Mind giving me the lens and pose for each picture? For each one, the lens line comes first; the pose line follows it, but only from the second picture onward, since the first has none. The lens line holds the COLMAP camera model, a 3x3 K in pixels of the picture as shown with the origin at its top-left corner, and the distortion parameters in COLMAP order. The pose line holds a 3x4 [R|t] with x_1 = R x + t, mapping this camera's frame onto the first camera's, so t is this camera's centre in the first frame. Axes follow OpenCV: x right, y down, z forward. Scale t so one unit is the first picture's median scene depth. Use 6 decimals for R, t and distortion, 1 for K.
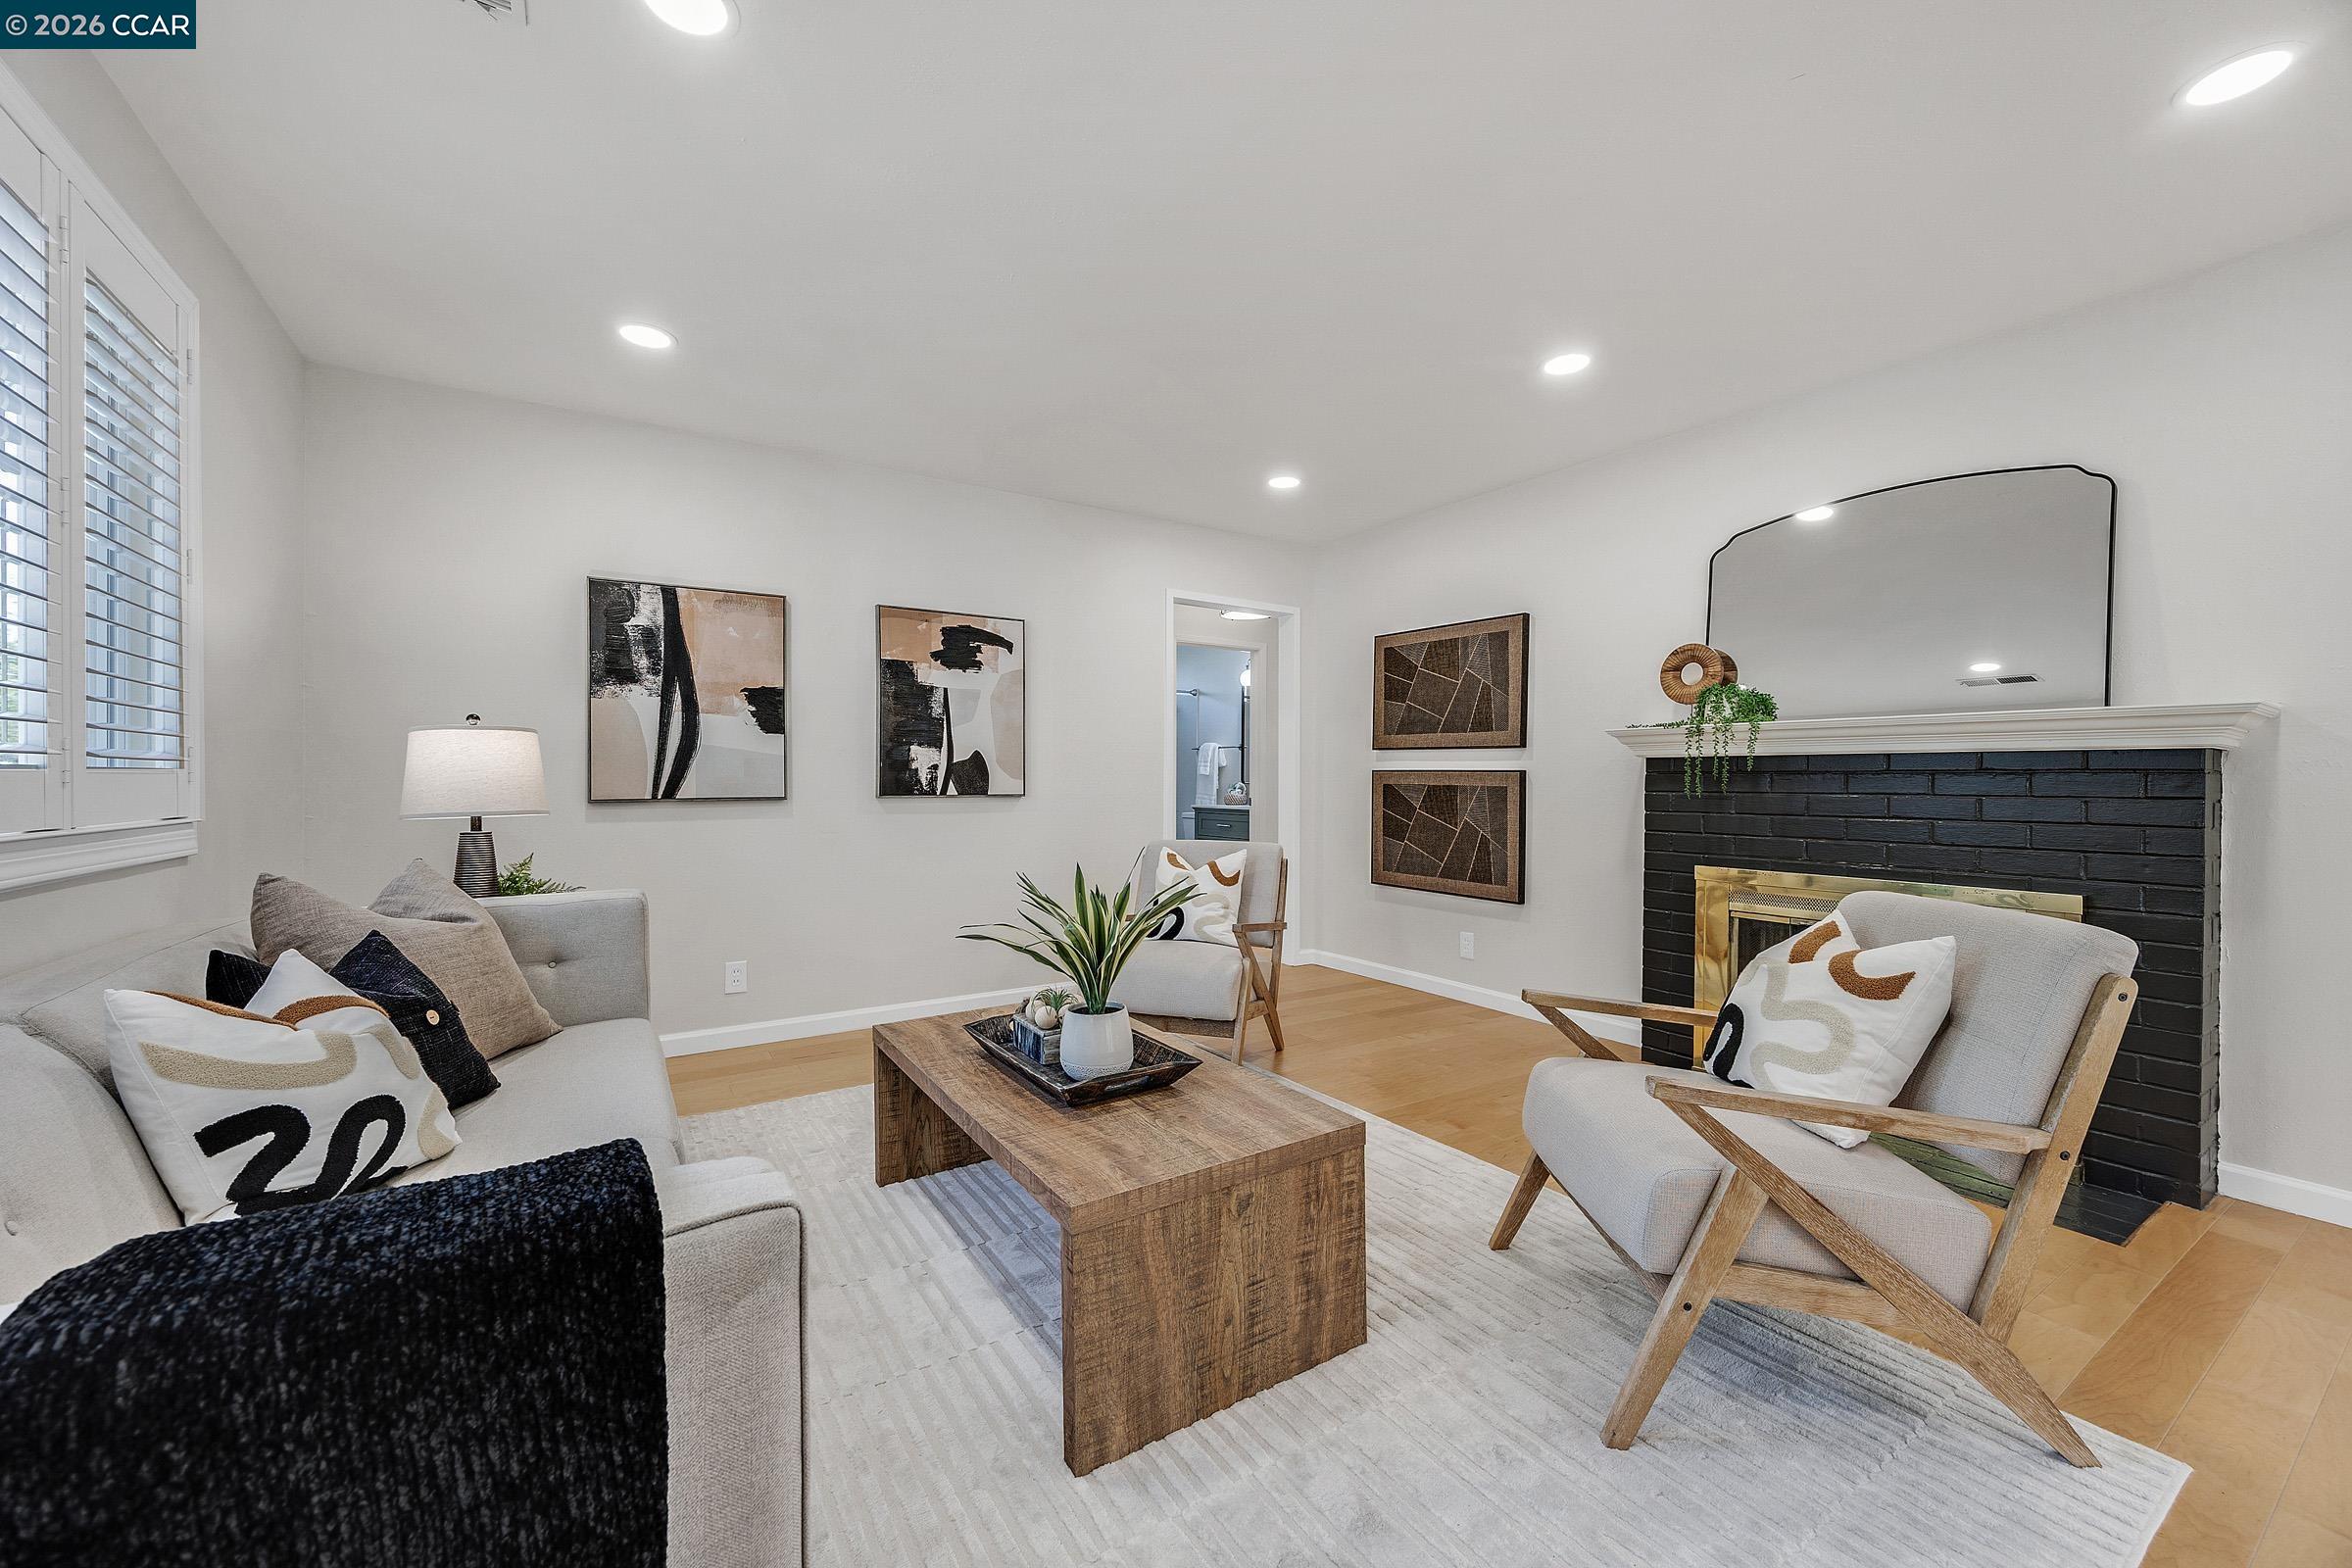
lens RADIAL K [[901.8, 0, 1178.2], [0, 901.8, 787.7], [0, 0, 1]] dist [-0.003277, 0.000084]
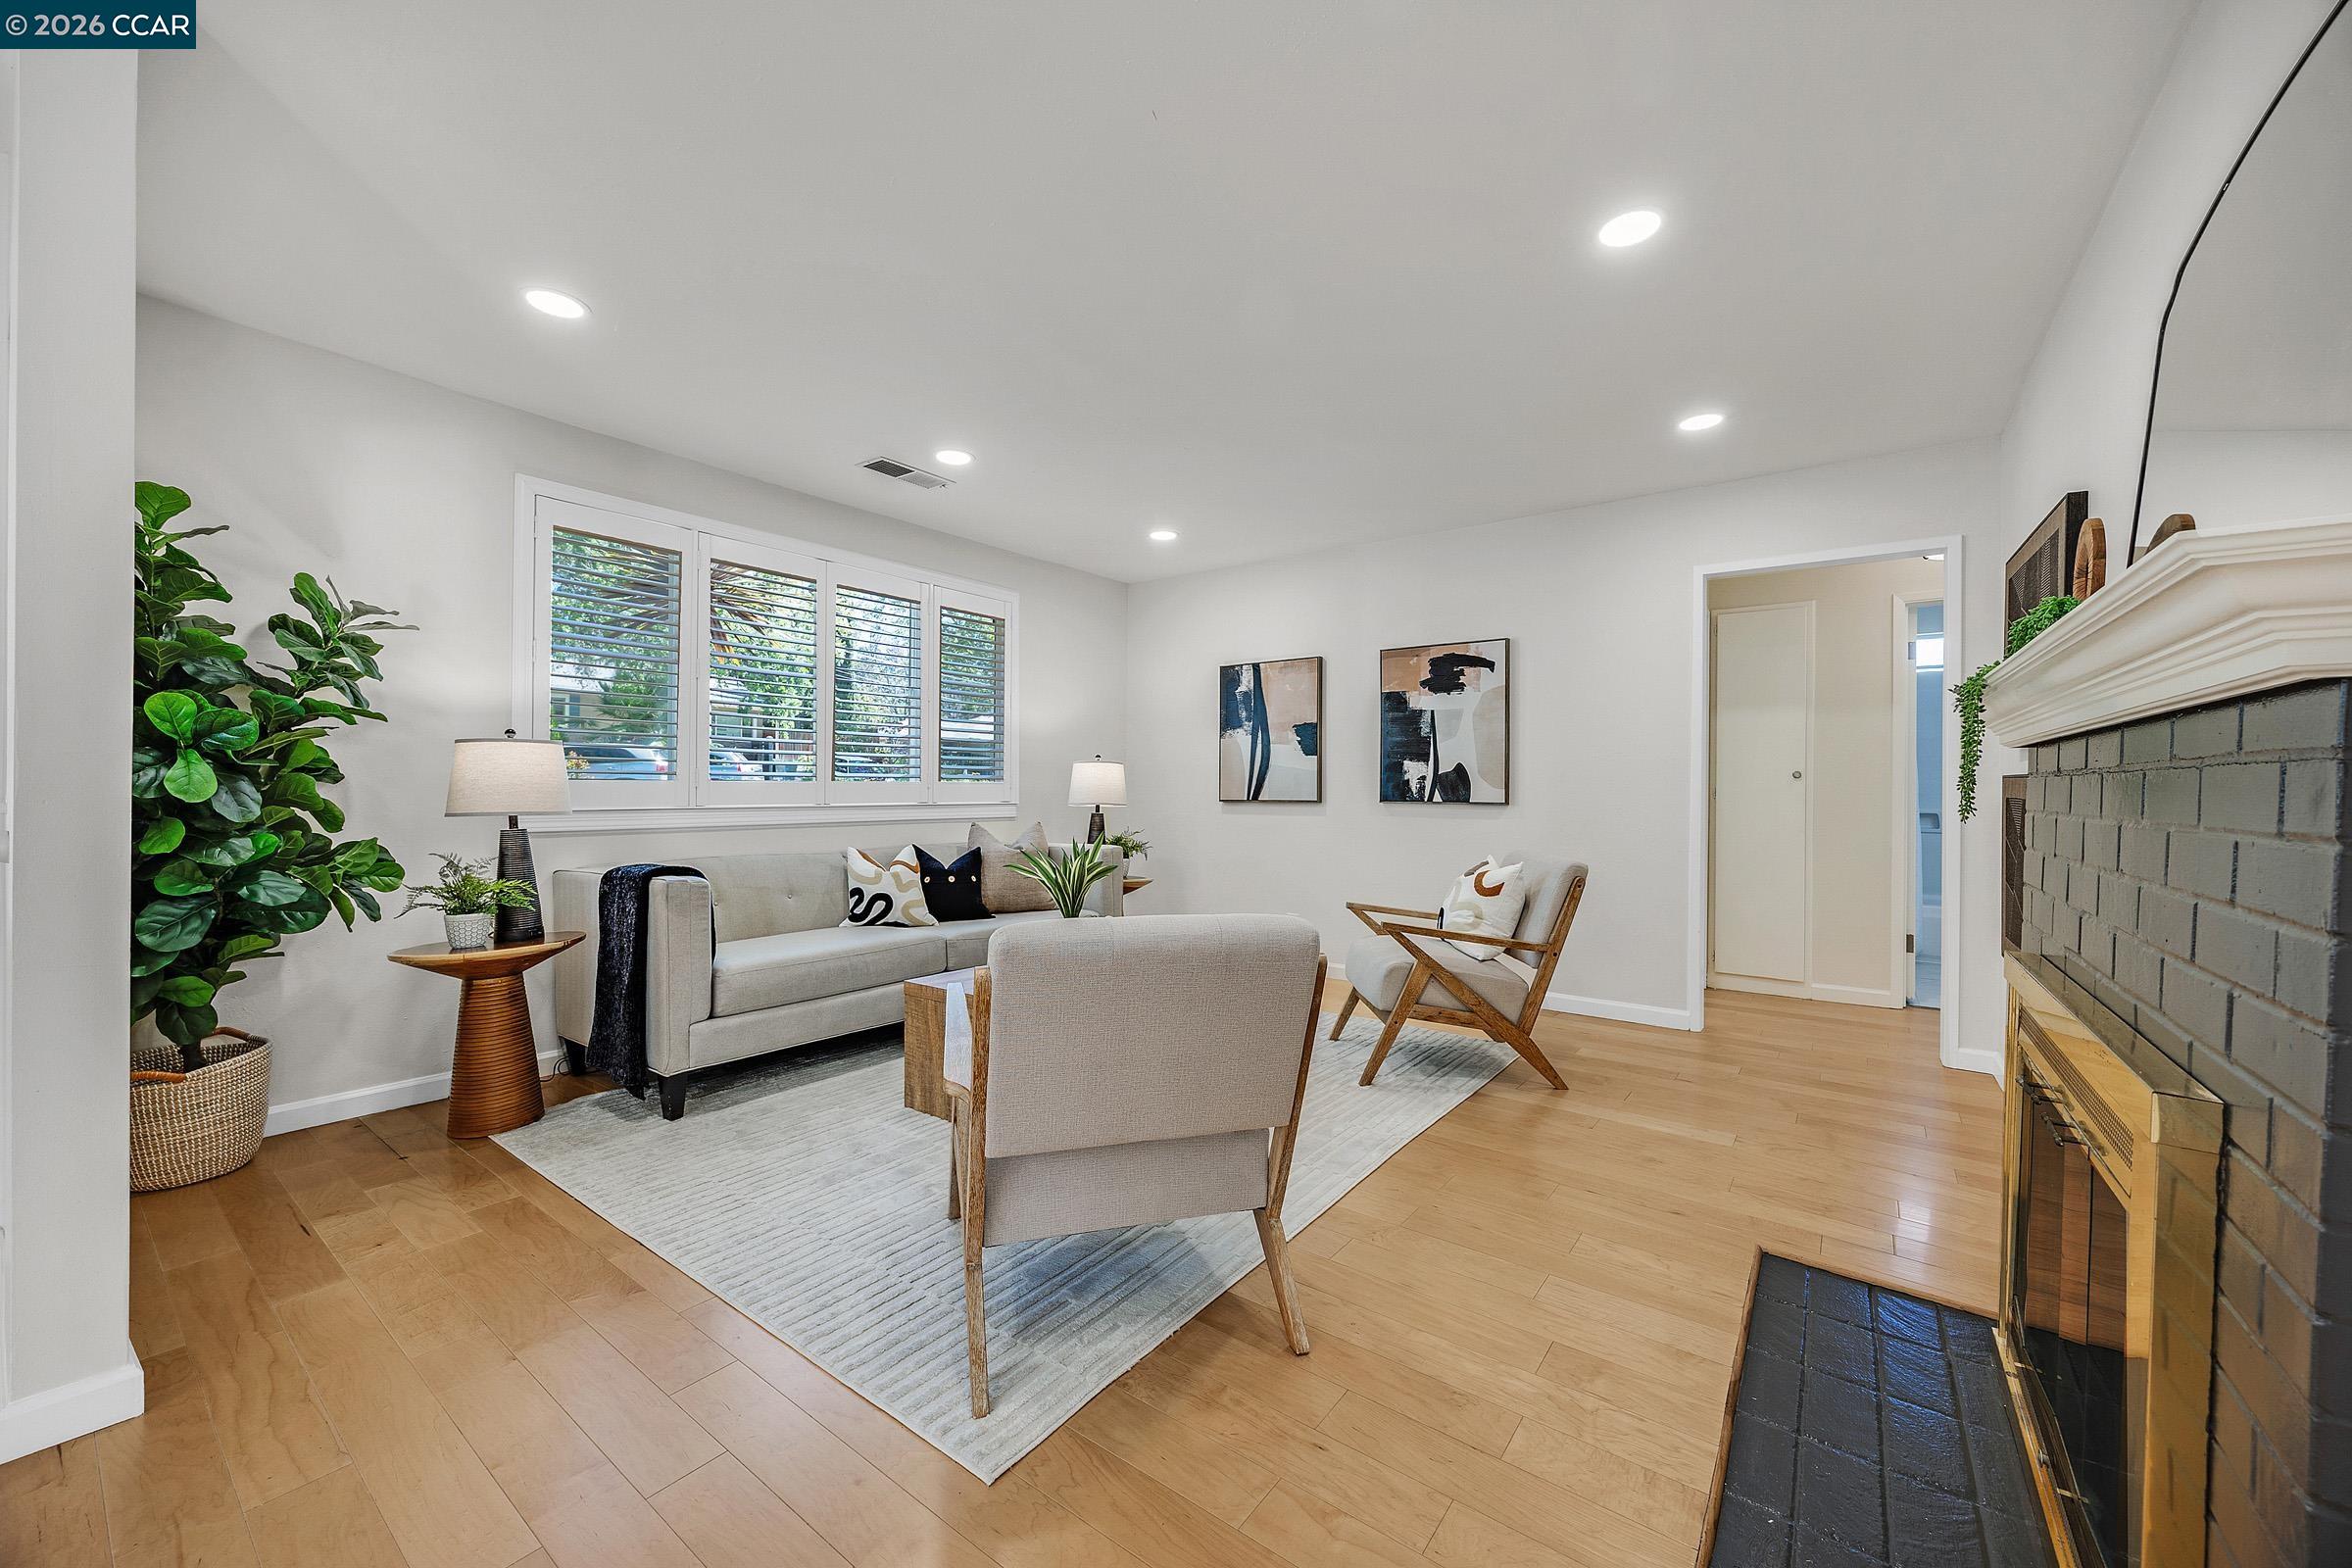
lens RADIAL K [[901.8, 0, 1175.1], [0, 901.8, 787.3], [0, 0, 1]] dist [-0.003277, 0.000084]
pose [[0.352950, 0.000516, -0.935642, 0.726644], [-0.012529, 0.999913, -0.004175, -0.001839], [0.935558, 0.013196, 0.352926, 0.280163]]
